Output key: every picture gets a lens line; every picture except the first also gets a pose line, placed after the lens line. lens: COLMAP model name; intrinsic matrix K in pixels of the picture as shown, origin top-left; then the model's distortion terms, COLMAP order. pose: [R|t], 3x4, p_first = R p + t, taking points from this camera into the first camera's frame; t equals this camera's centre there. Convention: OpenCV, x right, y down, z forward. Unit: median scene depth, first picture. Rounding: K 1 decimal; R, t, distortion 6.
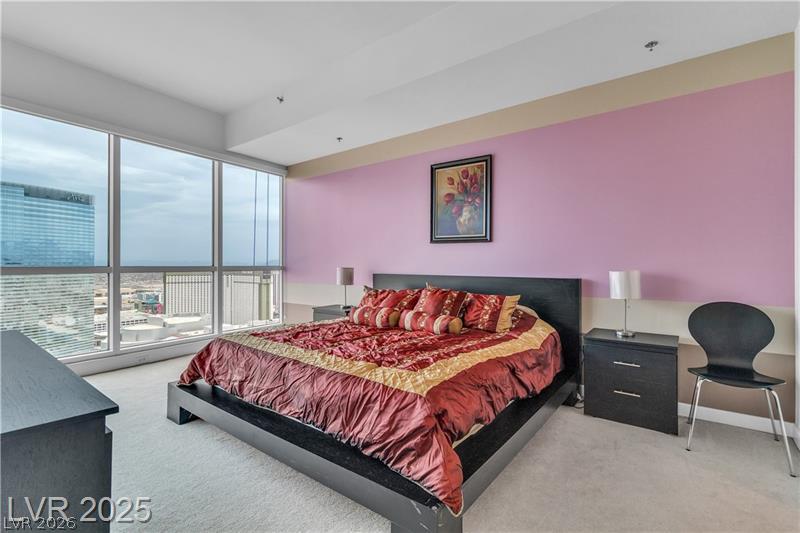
lens RADIAL K [[373.5, 0, 405.5], [0, 373.5, 266.6], [0, 0, 1]] dist [0.002853, 0.000403]
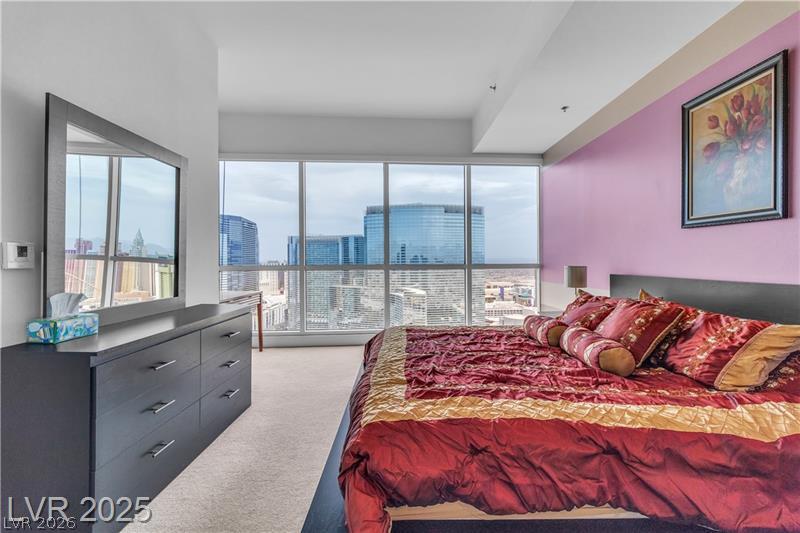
lens RADIAL K [[384.4, 0, 399.6], [0, 384.4, 265.5], [0, 0, 1]] dist [0.001349, 0.000571]
pose [[0.606906, 0.003501, -0.794766, 0.313241], [0.000124, 0.999990, 0.004500, -0.002381], [0.794773, -0.002830, 0.606900, 0.232840]]
